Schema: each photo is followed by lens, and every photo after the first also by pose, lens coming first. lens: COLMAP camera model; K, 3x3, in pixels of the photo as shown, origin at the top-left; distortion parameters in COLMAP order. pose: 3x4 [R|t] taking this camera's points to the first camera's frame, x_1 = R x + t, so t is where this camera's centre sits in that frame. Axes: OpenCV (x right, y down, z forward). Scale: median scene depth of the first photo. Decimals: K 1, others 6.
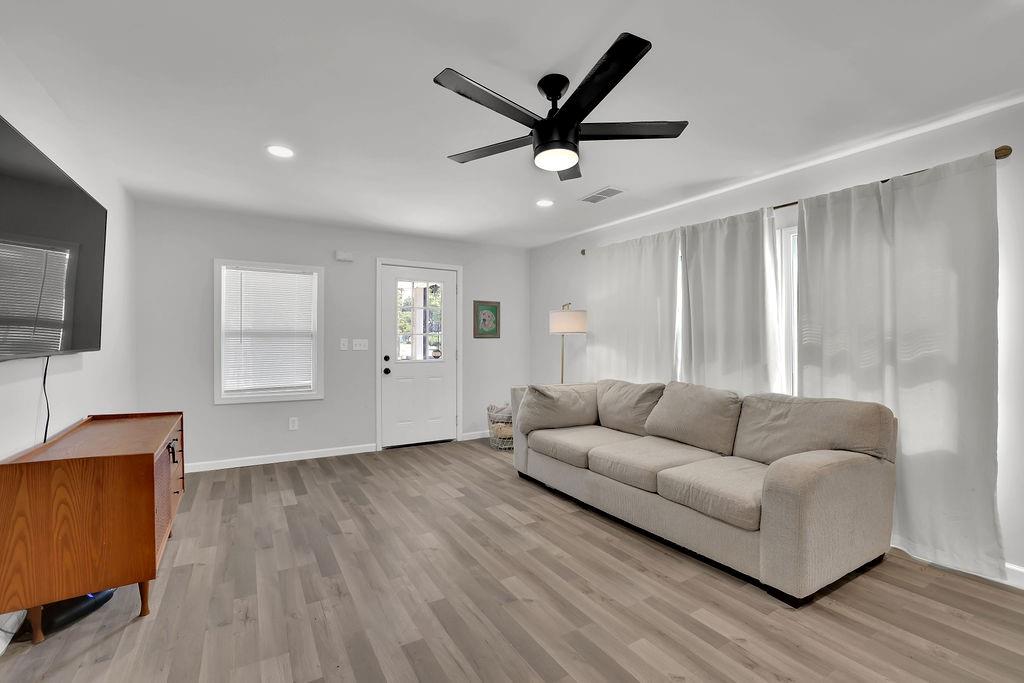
lens RADIAL K [[441.8, 0, 513.4], [0, 441.8, 347.9], [0, 0, 1]] dist [-0.037586, 0.007770]
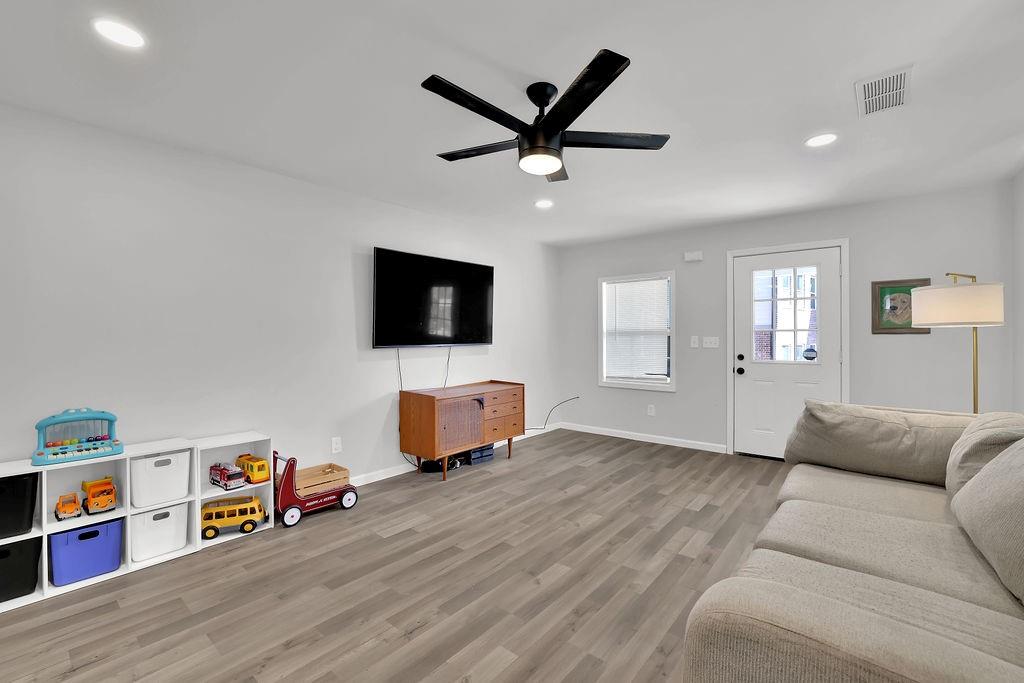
lens RADIAL K [[441.8, 0, 510.2], [0, 441.8, 335.1], [0, 0, 1]] dist [-0.037586, 0.007770]
pose [[0.321675, -0.008716, -0.946810, 0.575300], [-0.013226, 0.999819, -0.013697, -0.005119], [0.946758, 0.016929, 0.321501, 0.326147]]
